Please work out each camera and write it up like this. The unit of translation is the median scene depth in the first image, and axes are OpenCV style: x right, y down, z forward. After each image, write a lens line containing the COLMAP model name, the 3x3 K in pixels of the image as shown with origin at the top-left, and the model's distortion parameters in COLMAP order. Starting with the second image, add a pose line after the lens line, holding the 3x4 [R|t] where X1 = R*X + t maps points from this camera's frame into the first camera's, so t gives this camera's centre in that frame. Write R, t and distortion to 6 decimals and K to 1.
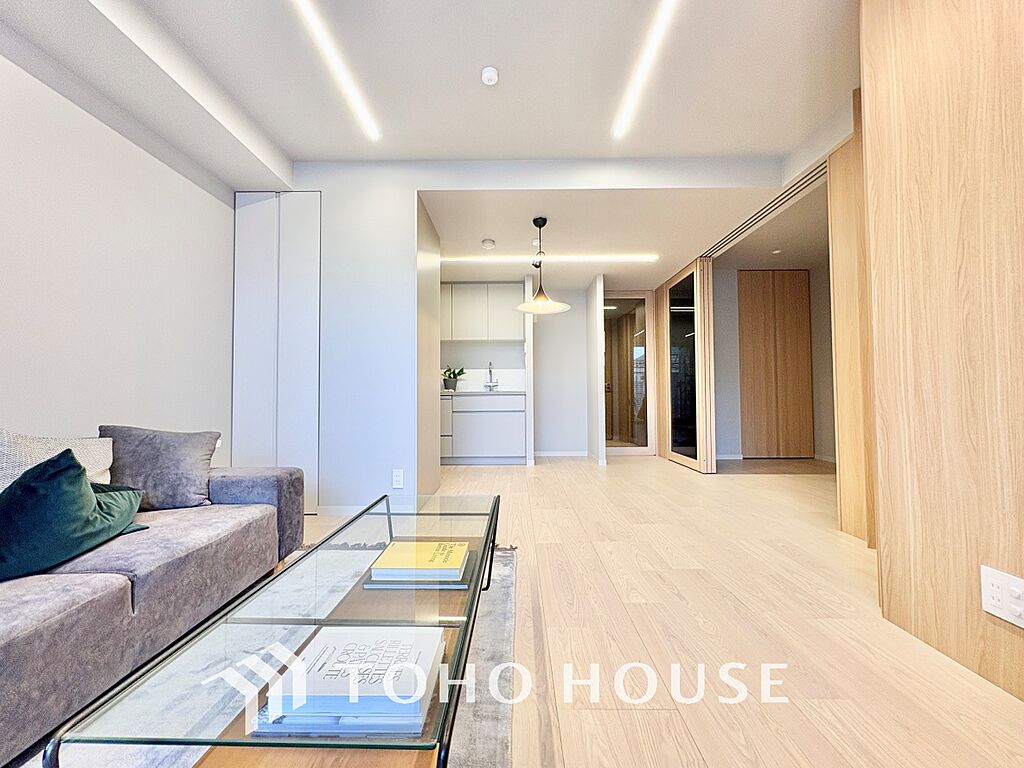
lens RADIAL K [[408.1, 0, 512.0], [0, 408.1, 384.0], [0, 0, 1]] dist [-0.000641, 0.000246]
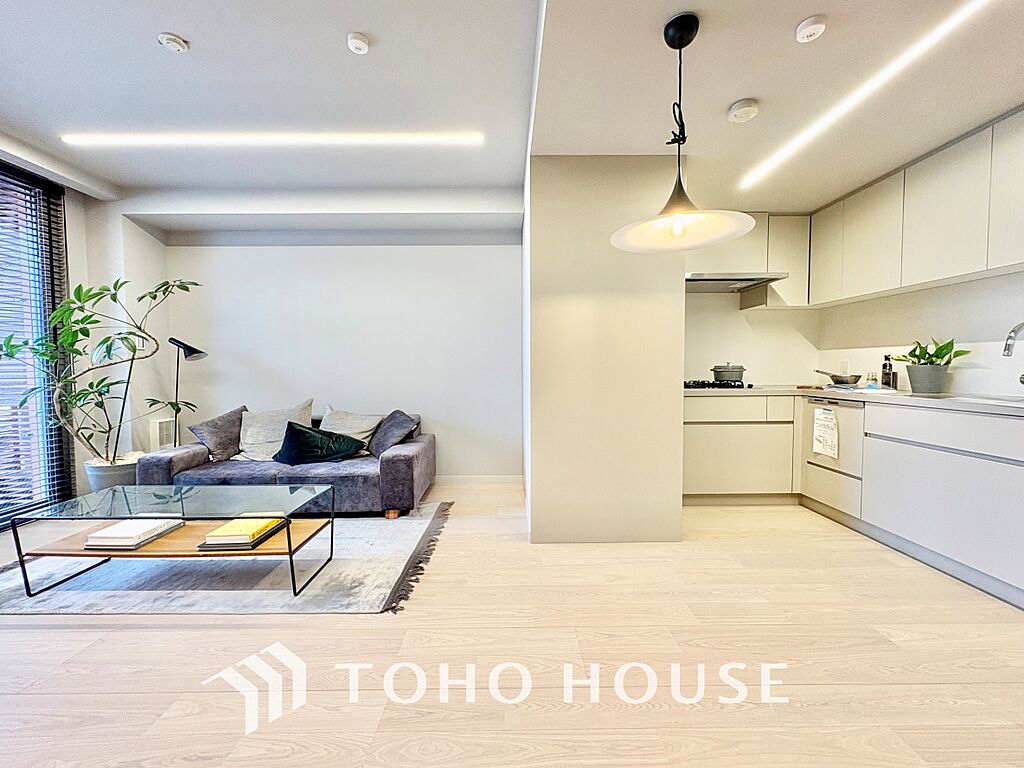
lens RADIAL K [[408.1, 0, 512.0], [0, 408.1, 384.0], [0, 0, 1]] dist [-0.000641, 0.000246]
pose [[0.015224, 0.046788, -0.998789, 0.634029], [0.037823, 0.998163, 0.047336, -0.062087], [0.999168, -0.038498, 0.013426, 0.983110]]
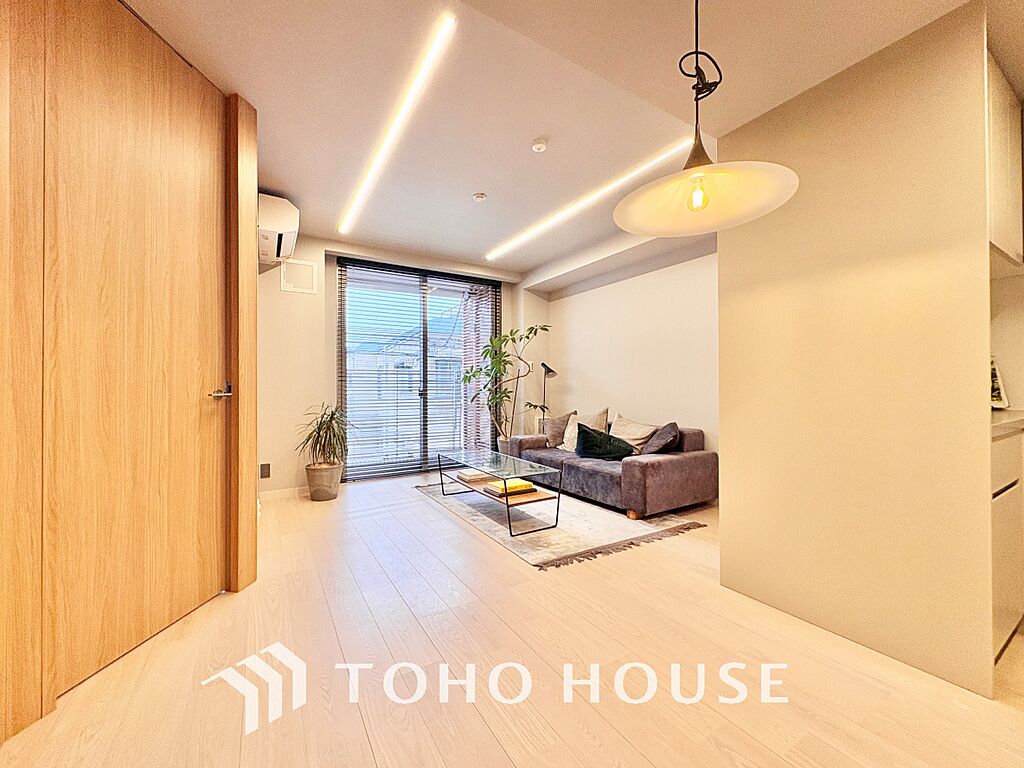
lens RADIAL K [[408.1, 0, 512.0], [0, 408.1, 384.0], [0, 0, 1]] dist [-0.000641, 0.000246]
pose [[-0.846988, 0.004761, -0.531590, 0.489624], [0.026094, 0.999127, -0.032628, -0.028331], [0.530971, -0.041507, -0.846373, 1.473539]]
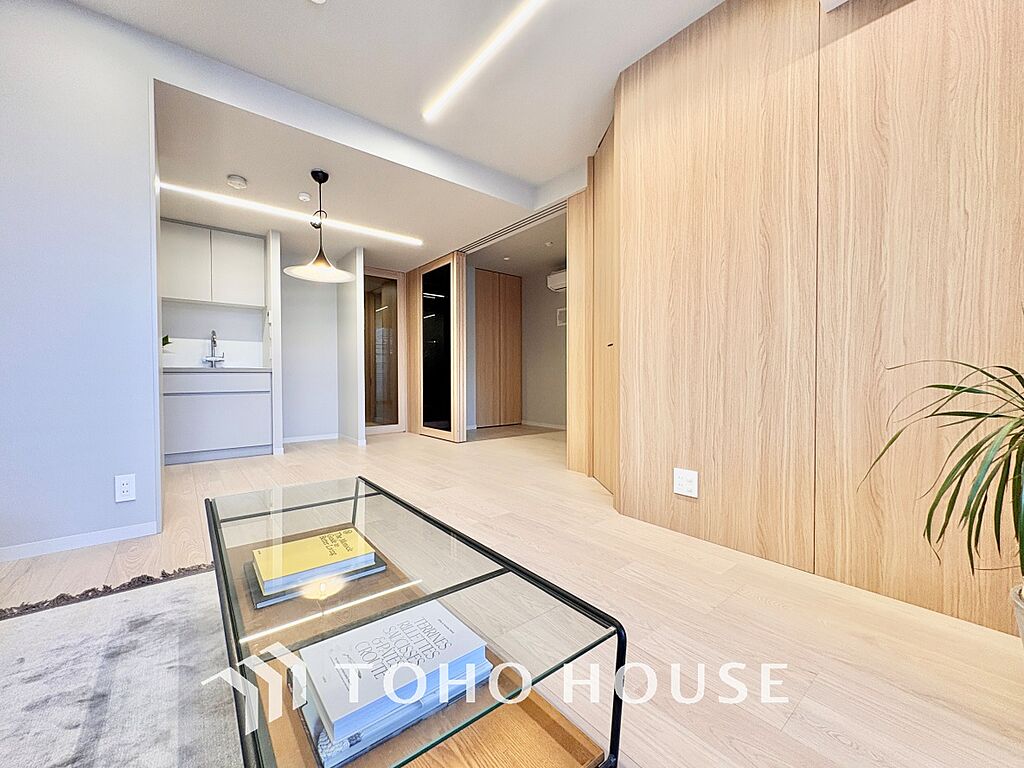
lens RADIAL K [[408.3, 0, 511.9], [0, 408.3, 381.6], [0, 0, 1]] dist [0.006489, 0.000169]
pose [[0.769754, -0.004203, 0.638327, -0.221318], [-0.021525, 0.999239, 0.032537, 0.011768], [-0.637978, -0.038785, 0.769078, 0.042851]]
